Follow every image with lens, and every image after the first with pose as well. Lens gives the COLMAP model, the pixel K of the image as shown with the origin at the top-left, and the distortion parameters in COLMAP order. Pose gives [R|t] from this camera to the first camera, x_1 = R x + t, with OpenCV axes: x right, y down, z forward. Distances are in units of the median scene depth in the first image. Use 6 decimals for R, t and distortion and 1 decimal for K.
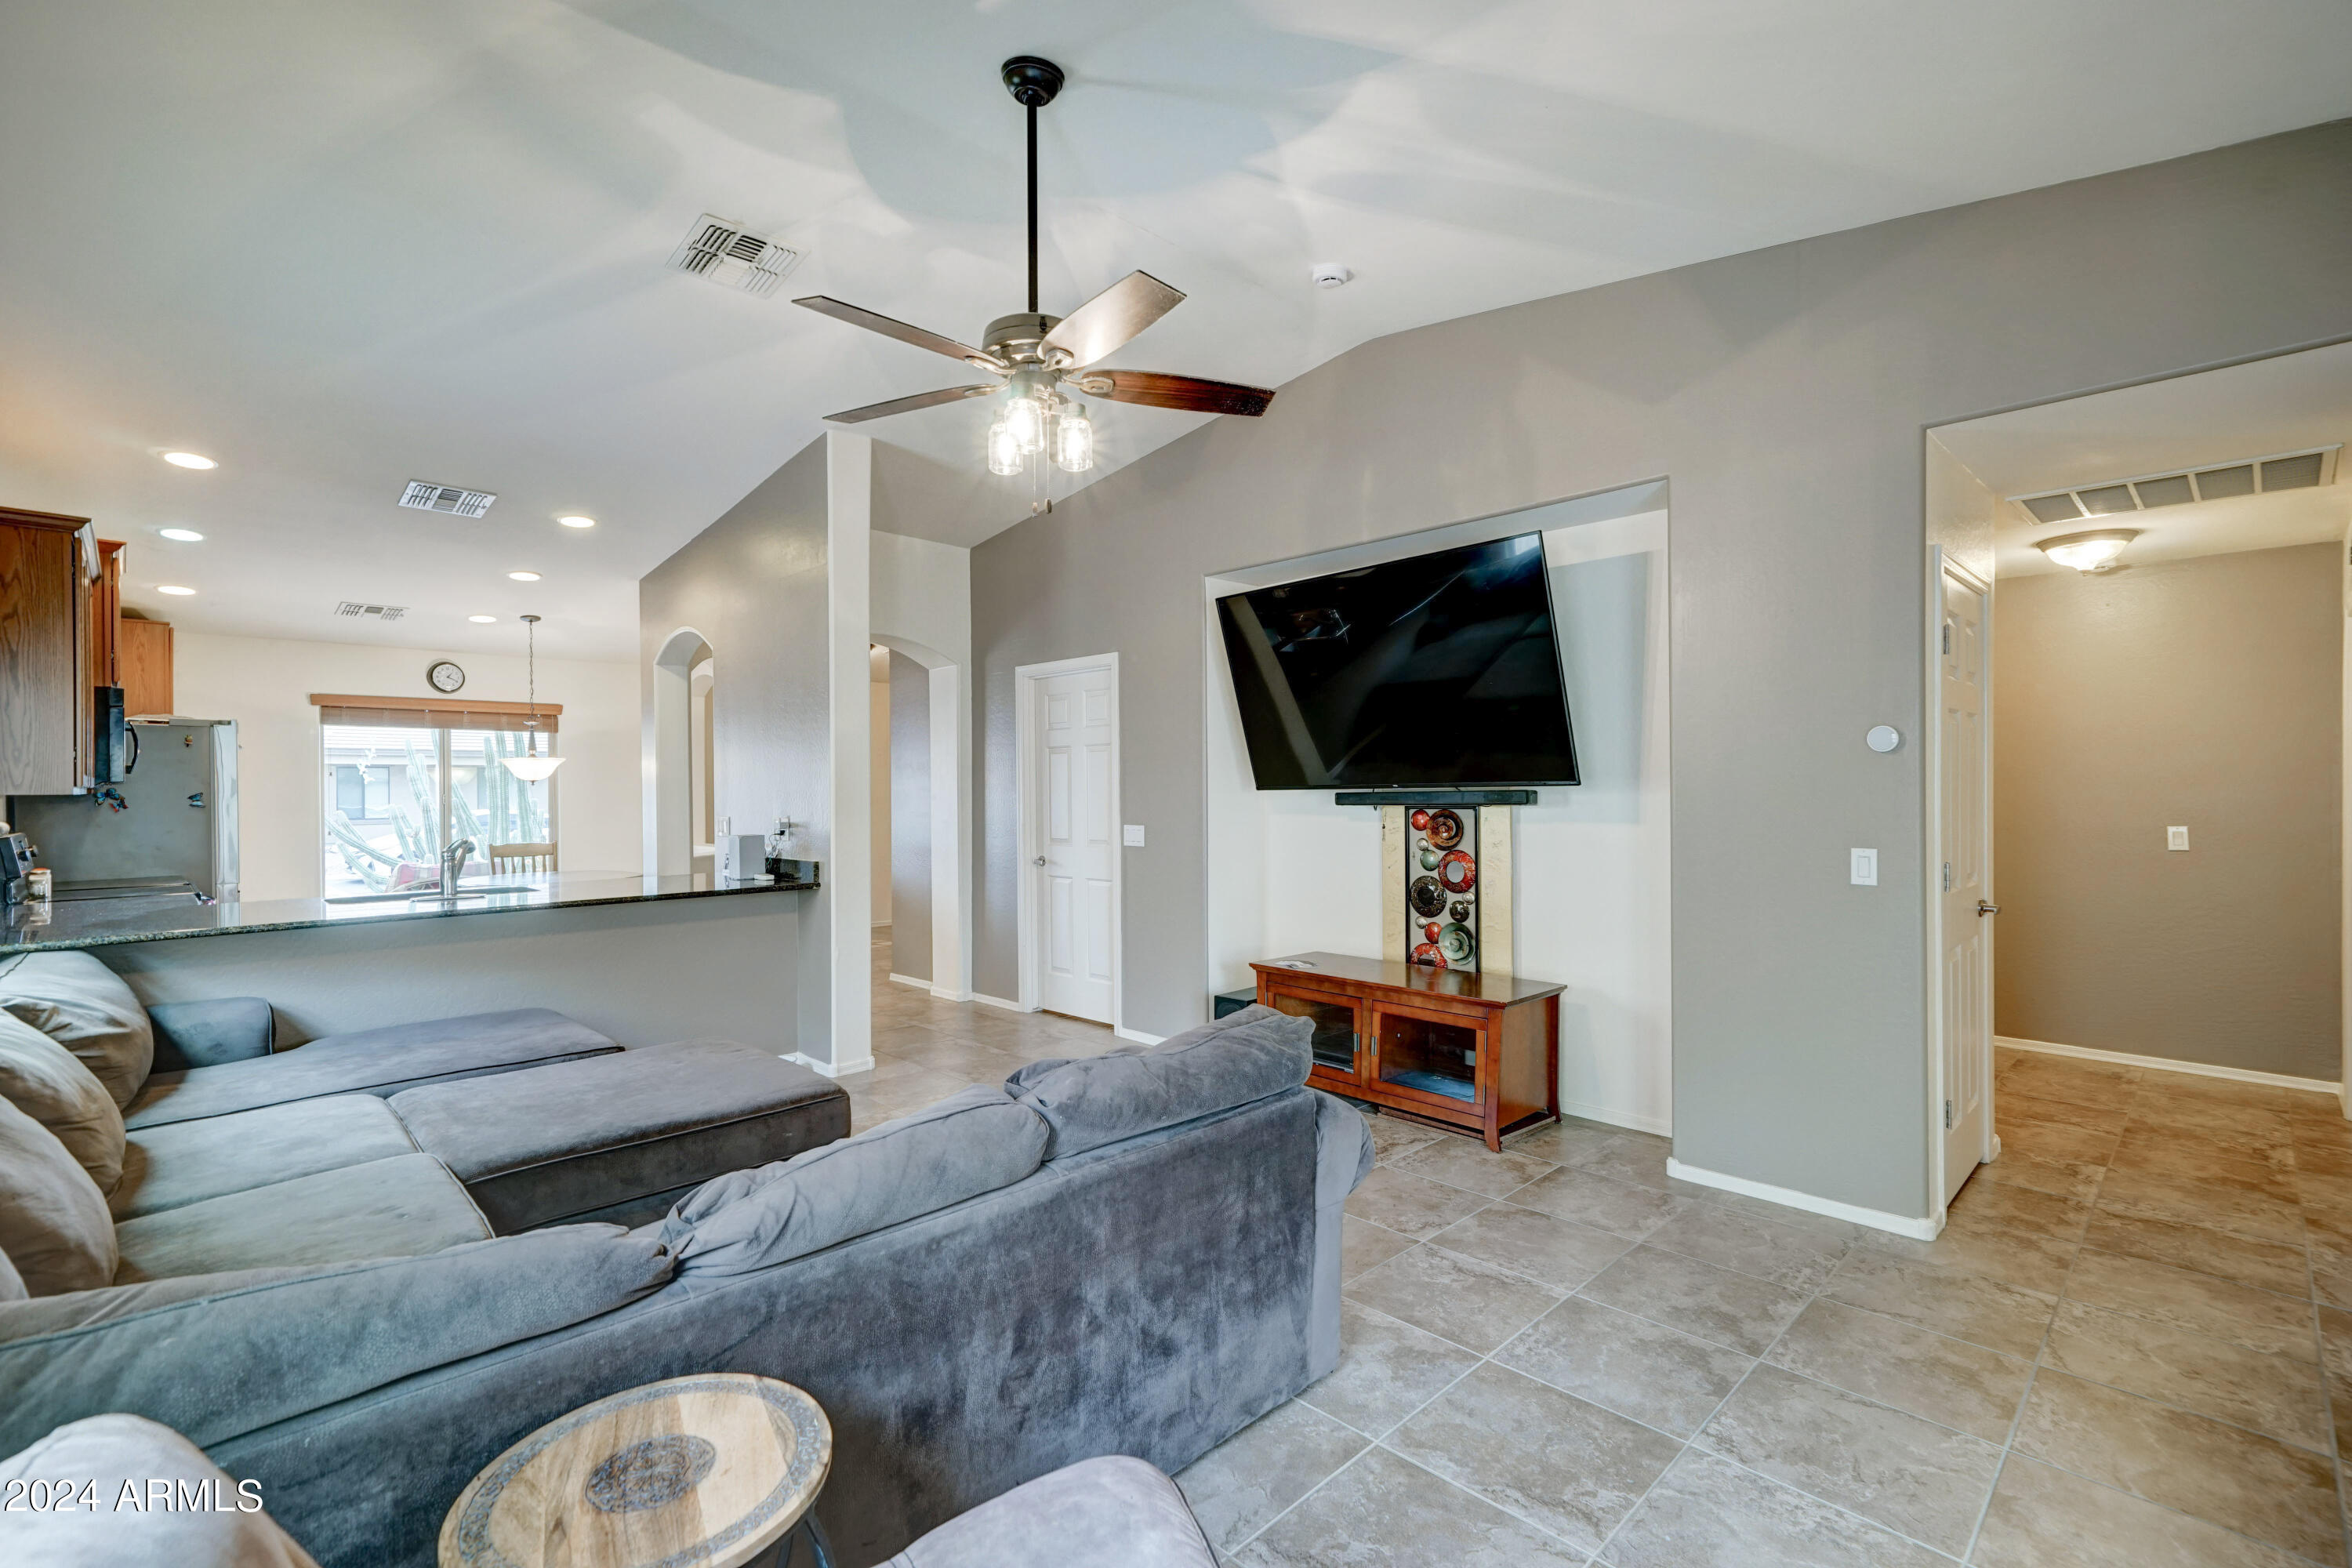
lens RADIAL K [[1056.6, 0, 1190.8], [0, 1056.6, 791.9], [0, 0, 1]] dist [0.001561, -0.000026]
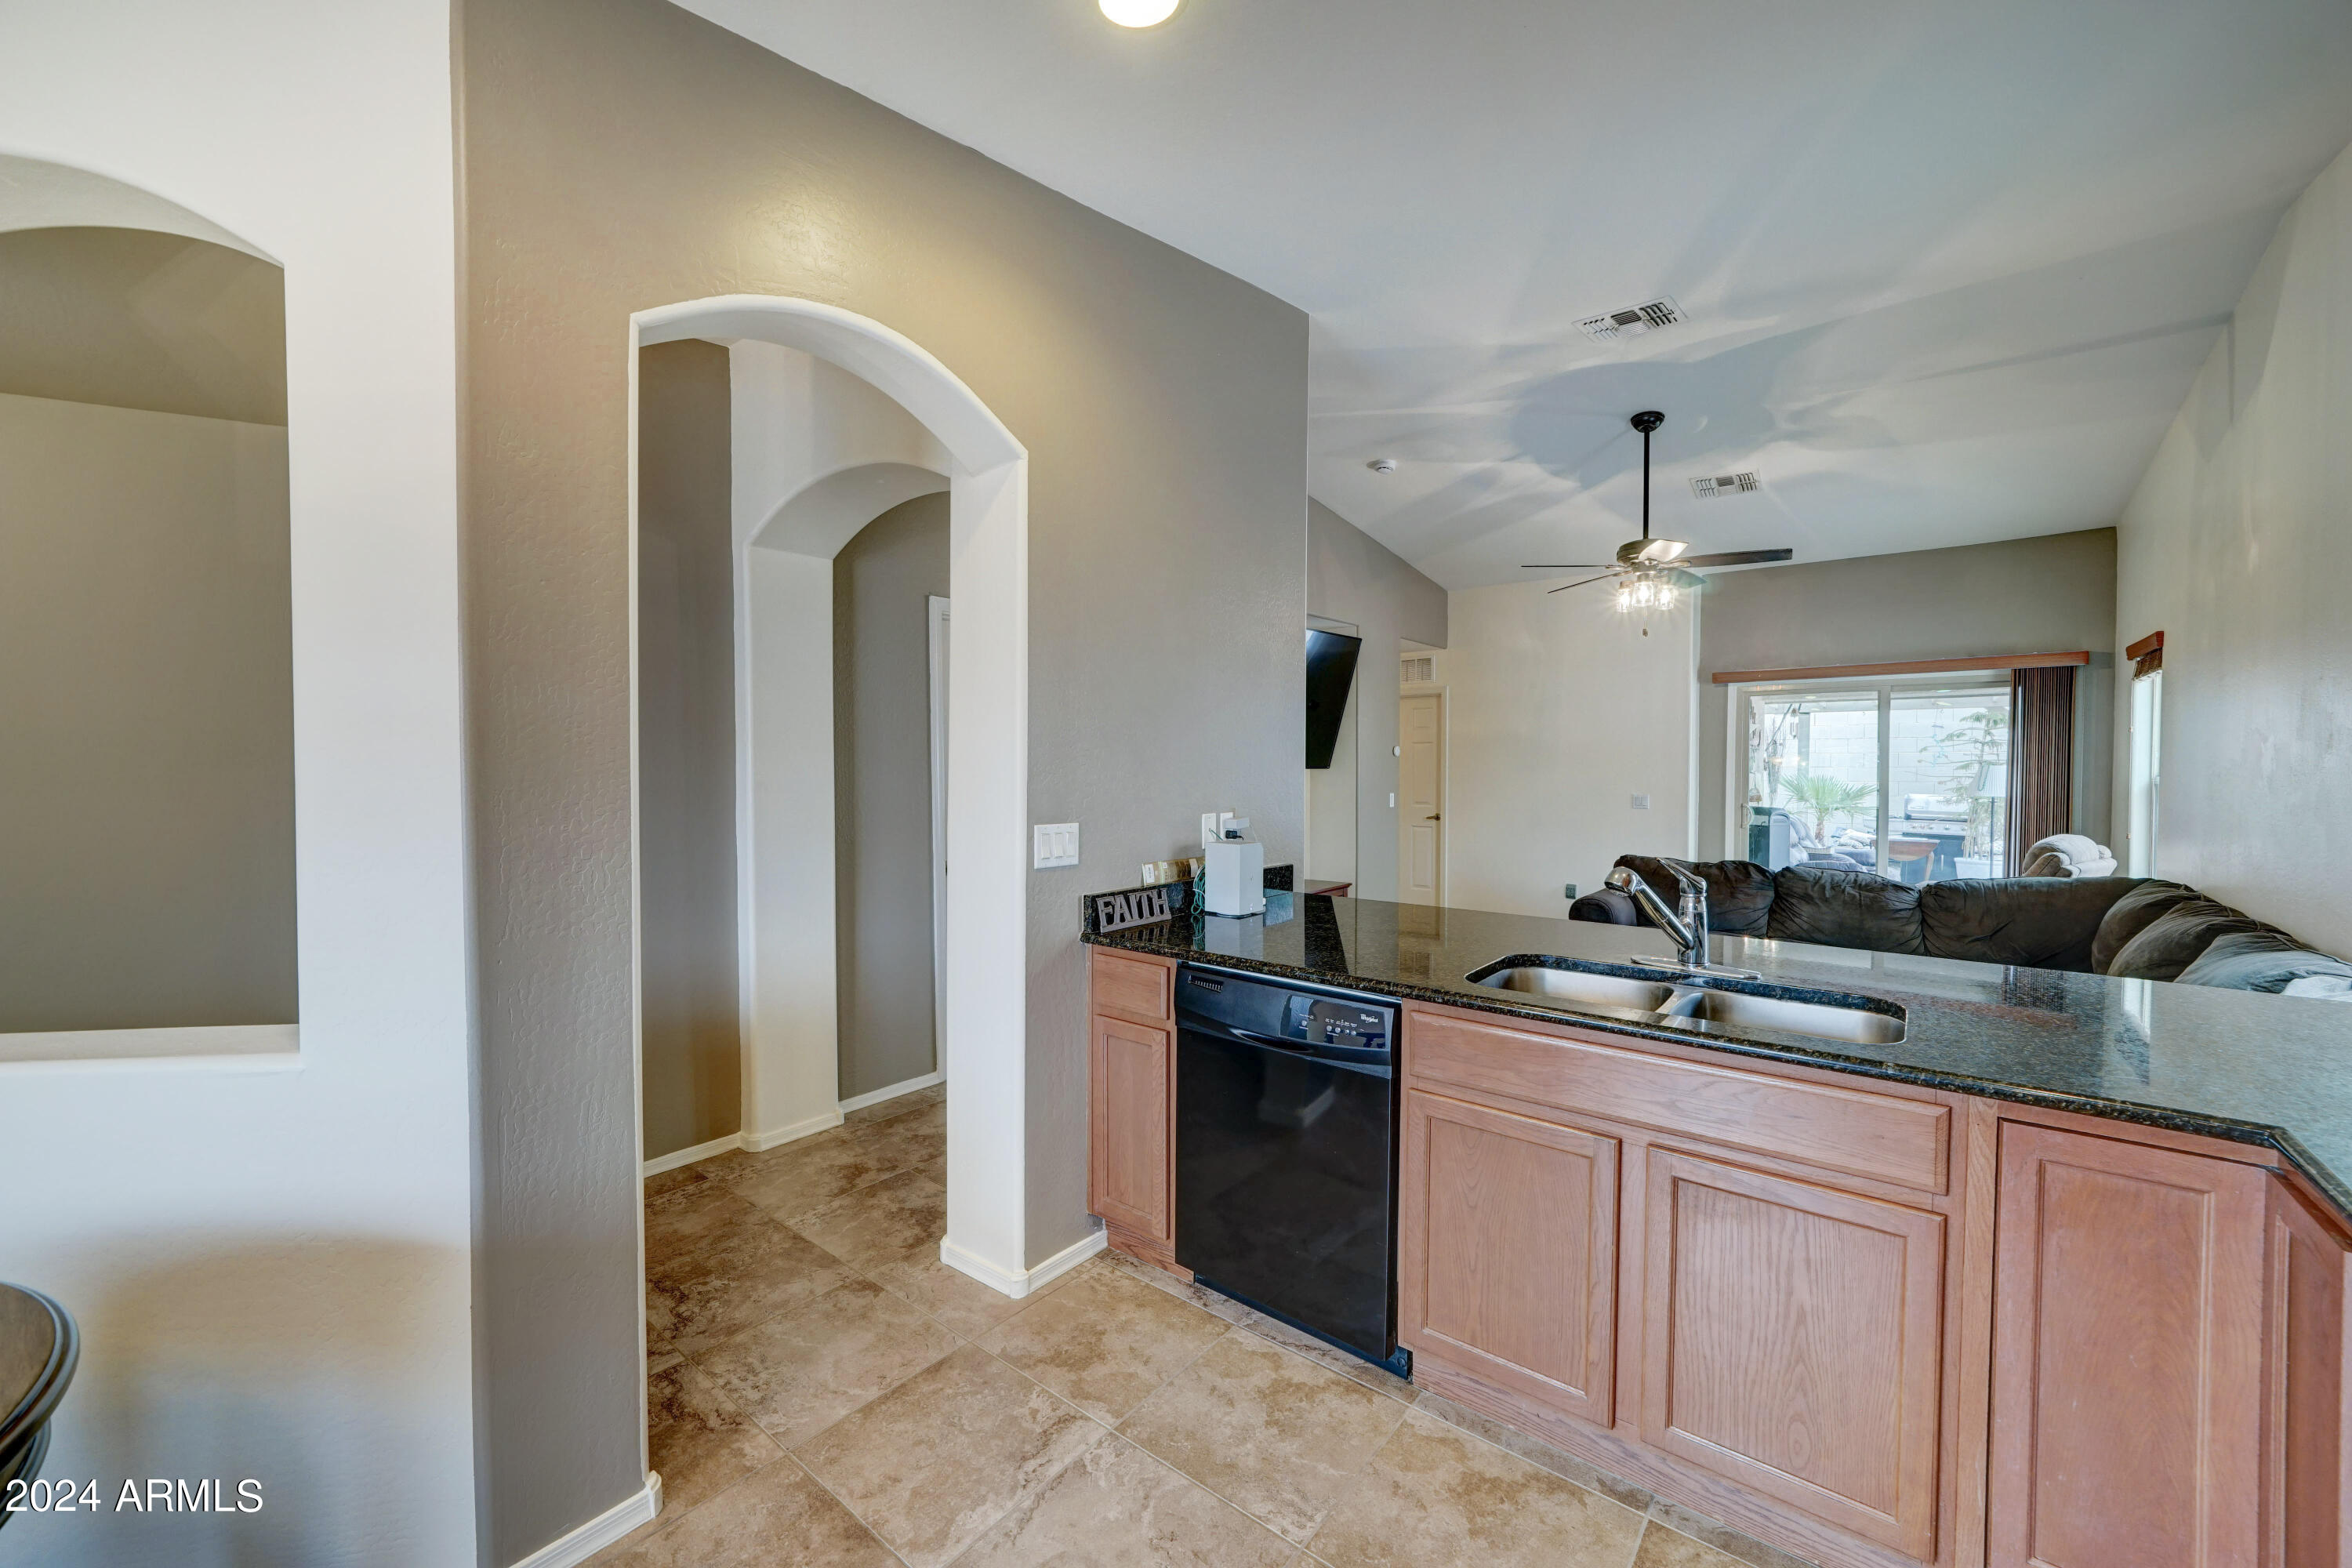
lens RADIAL K [[887.3, 0, 1187.3], [0, 887.3, 786.0], [0, 0, 1]] dist [0.000172, 0.000029]
pose [[-0.099342, -0.012415, 0.994976, -1.497414], [0.006807, 0.999890, 0.013156, 0.005881], [-0.995030, 0.008079, -0.099247, 1.733894]]
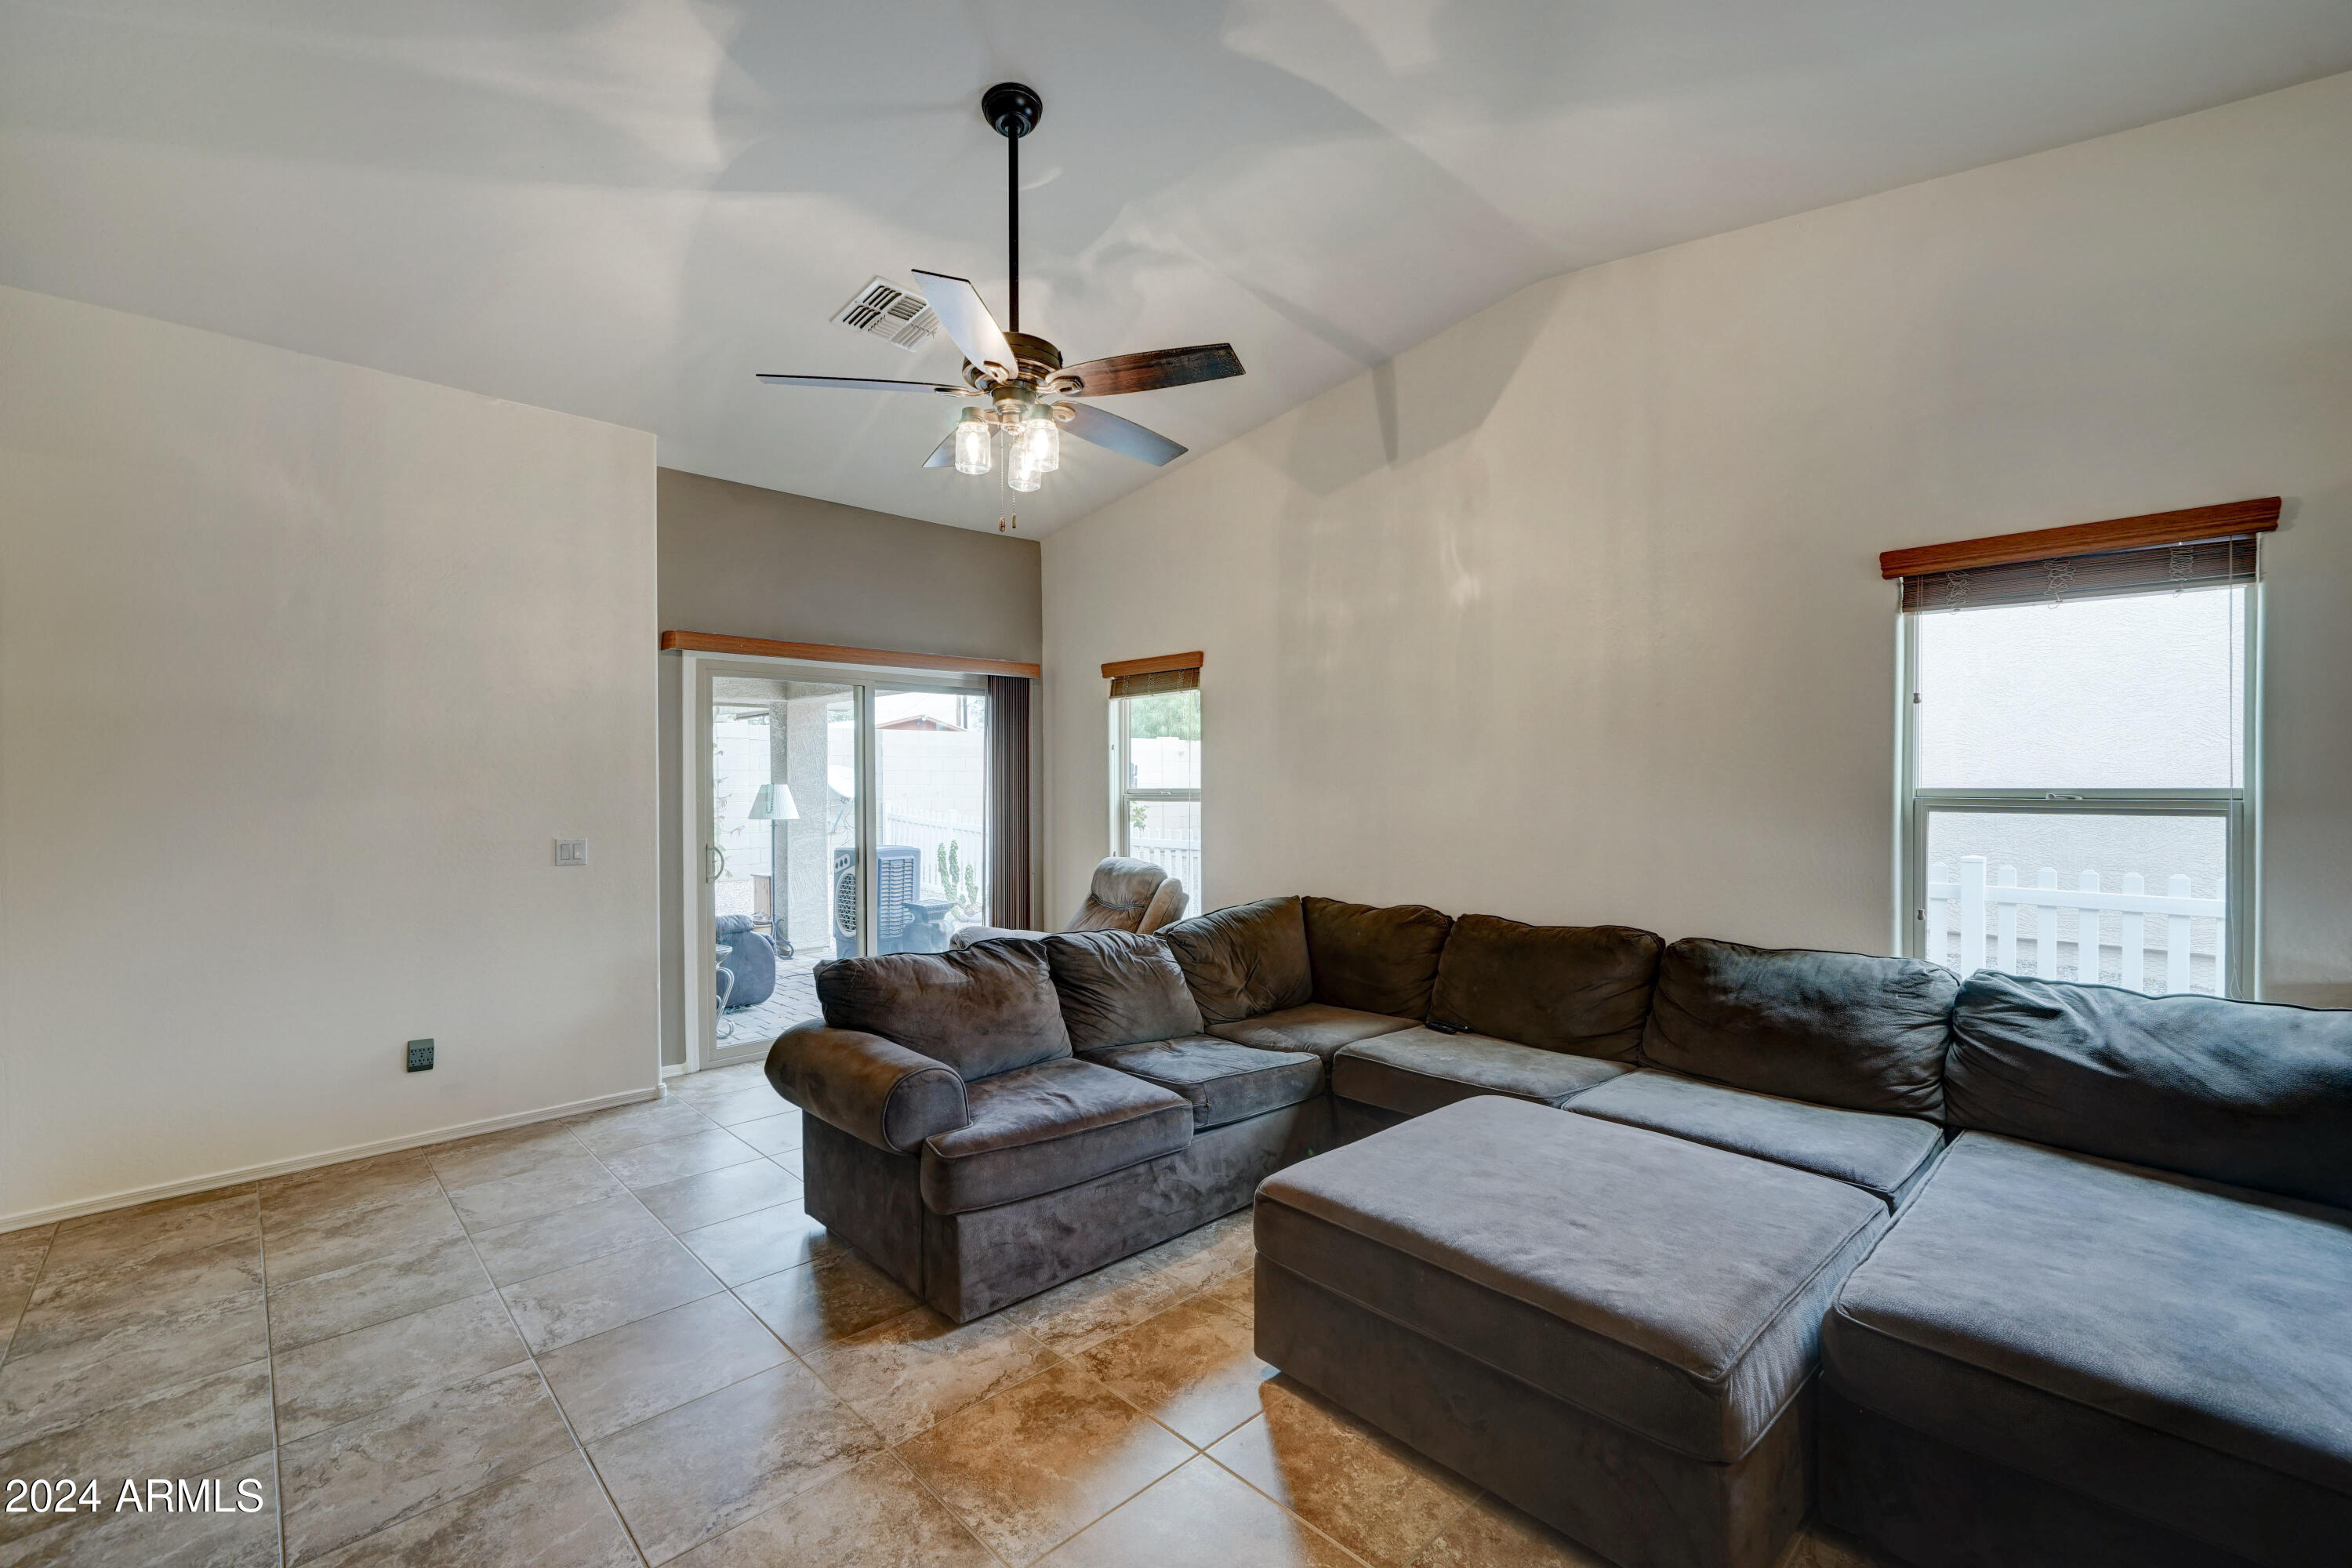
lens RADIAL K [[1006.1, 0, 1173.4], [0, 1006.1, 784.9], [0, 0, 1]] dist [-0.001685, -0.000088]
pose [[-0.999089, 0.008351, 0.041842, -0.289424], [0.008720, 0.999925, 0.008628, -0.011161], [-0.041767, 0.008985, -0.999087, 1.673256]]
